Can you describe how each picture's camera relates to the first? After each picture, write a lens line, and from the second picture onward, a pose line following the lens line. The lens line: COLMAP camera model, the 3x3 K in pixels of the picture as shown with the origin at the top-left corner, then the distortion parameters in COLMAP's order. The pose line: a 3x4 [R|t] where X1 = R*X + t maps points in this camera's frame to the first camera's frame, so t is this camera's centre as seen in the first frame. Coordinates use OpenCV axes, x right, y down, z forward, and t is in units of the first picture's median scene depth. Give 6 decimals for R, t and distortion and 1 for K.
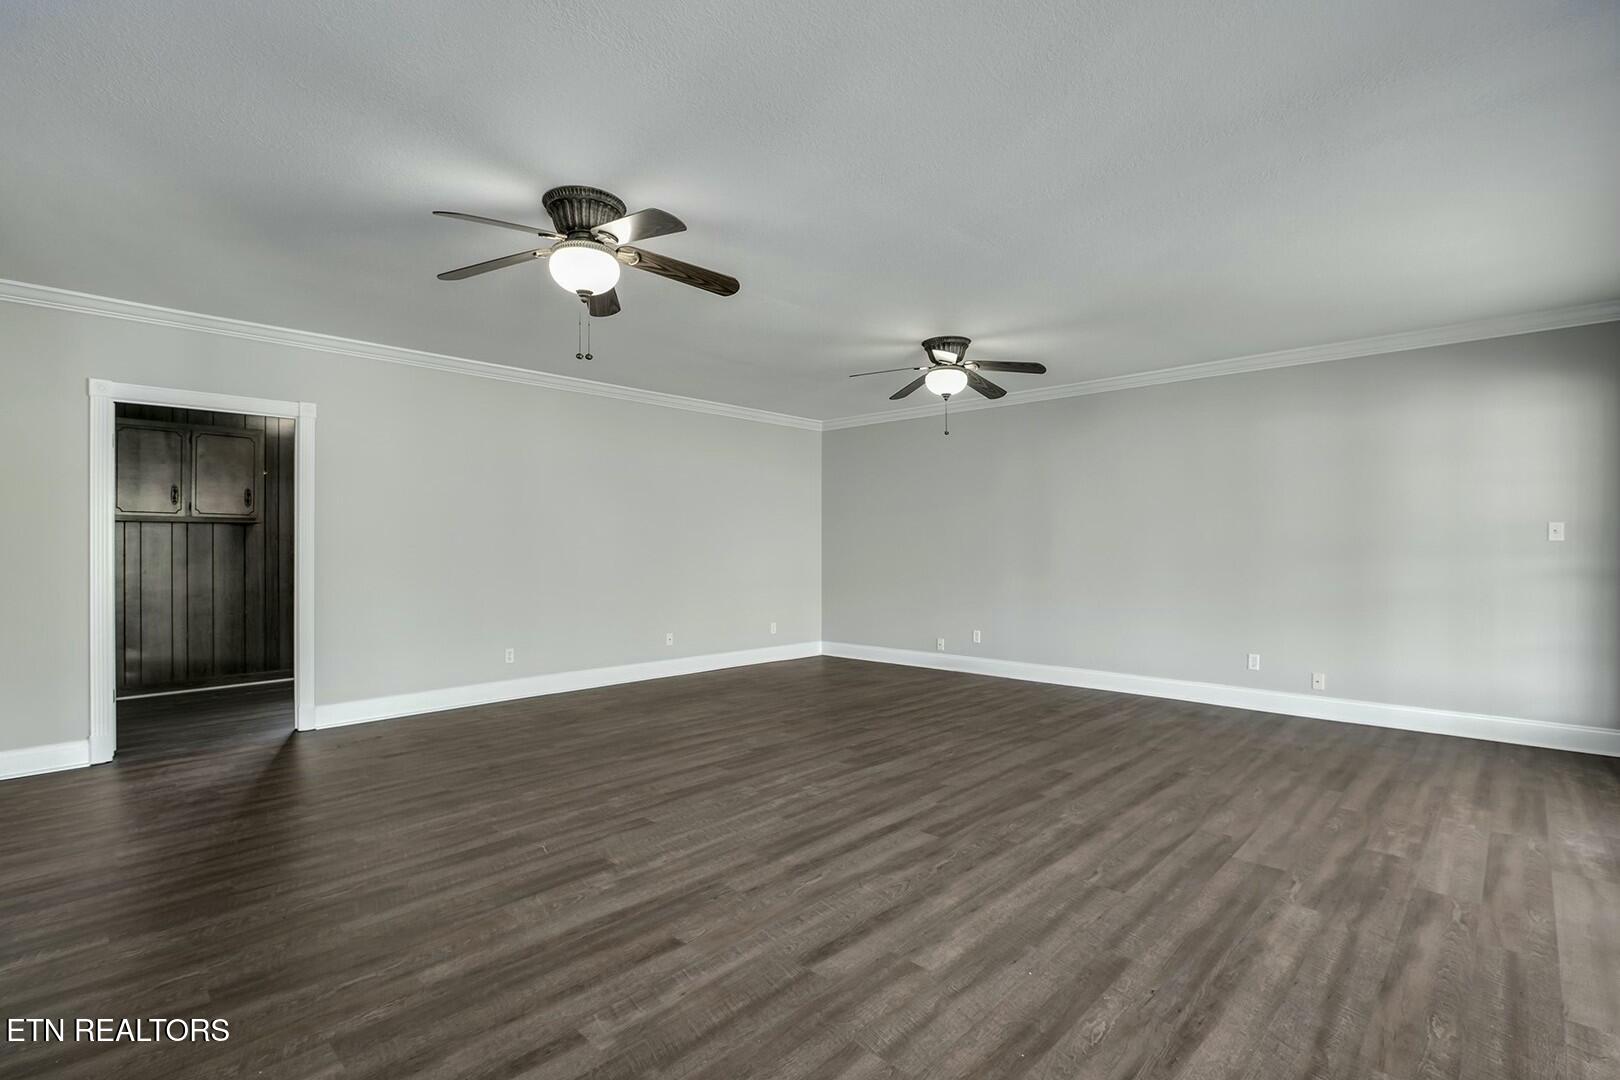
lens RADIAL K [[757.2, 0, 807.4], [0, 757.2, 553.2], [0, 0, 1]] dist [-0.017035, 0.001503]
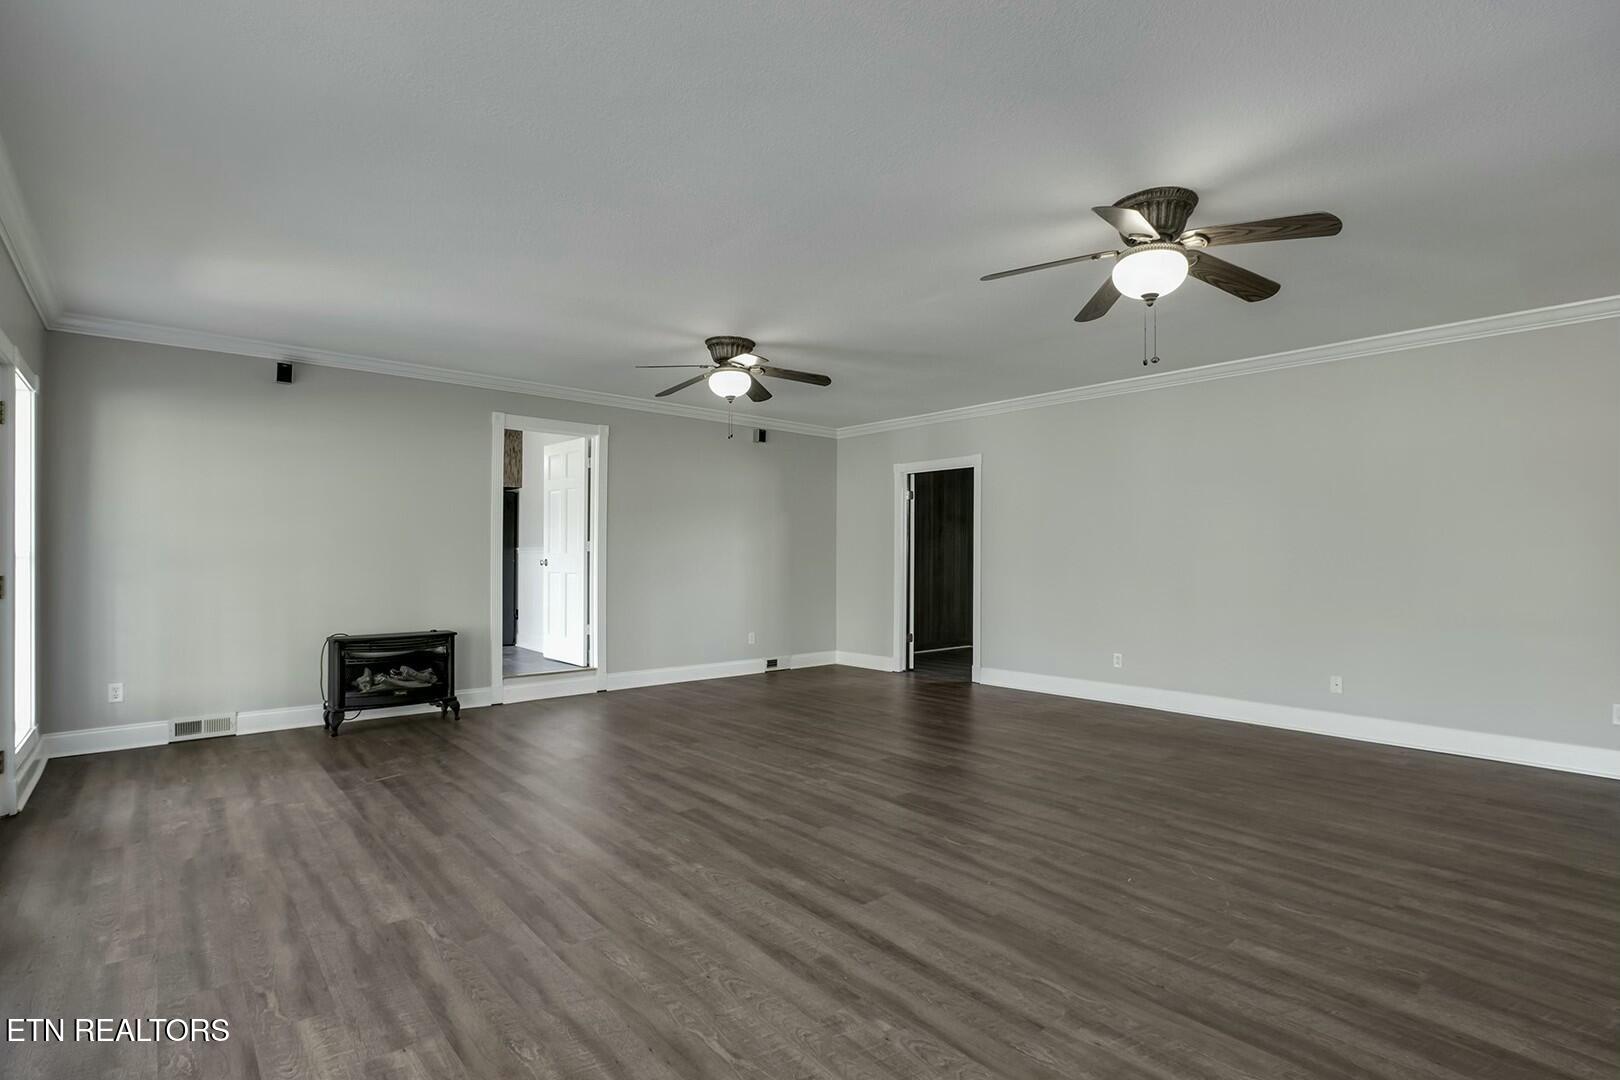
lens RADIAL K [[757.2, 0, 807.4], [0, 757.2, 553.2], [0, 0, 1]] dist [-0.017035, 0.001503]
pose [[-0.090884, -0.004542, -0.995851, 1.198677], [-0.008009, 0.999961, -0.003829, -0.004677], [0.995829, 0.007628, -0.090917, 1.213068]]
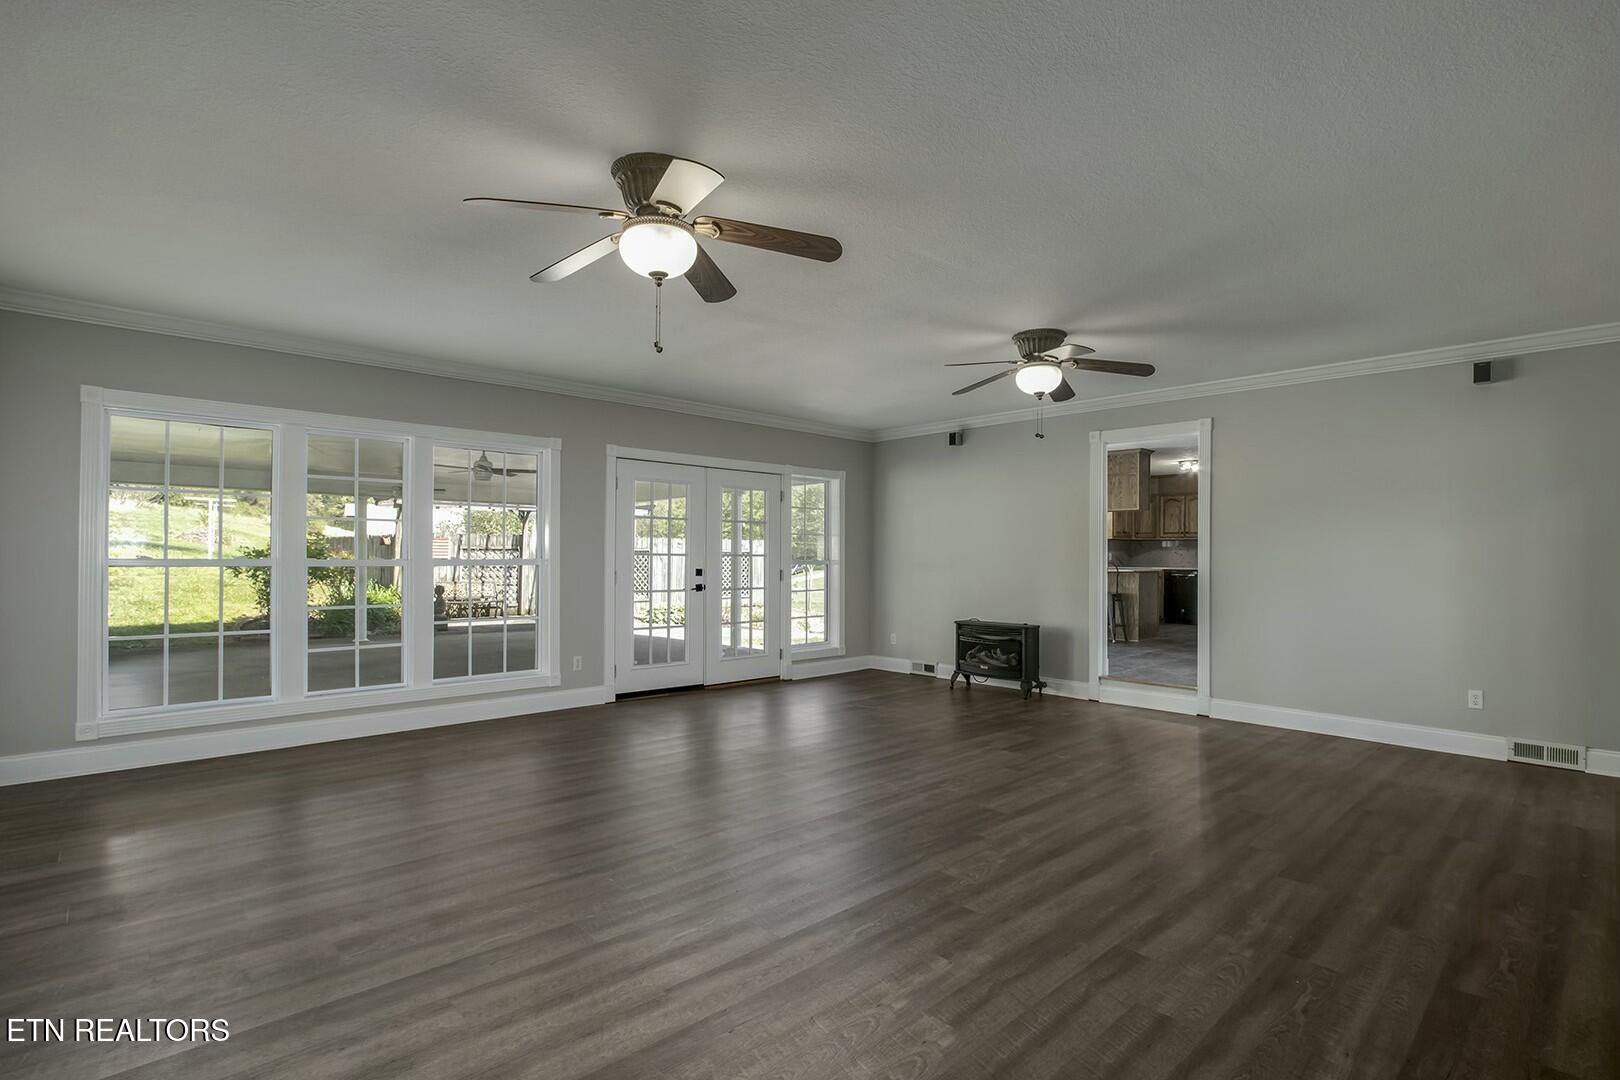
lens RADIAL K [[757.2, 0, 807.4], [0, 757.2, 553.2], [0, 0, 1]] dist [-0.017035, 0.001503]
pose [[-0.998523, -0.007311, 0.053845, 0.075430], [-0.007520, 0.999965, -0.003693, -0.011862], [-0.053816, -0.004092, -0.998542, 2.322621]]
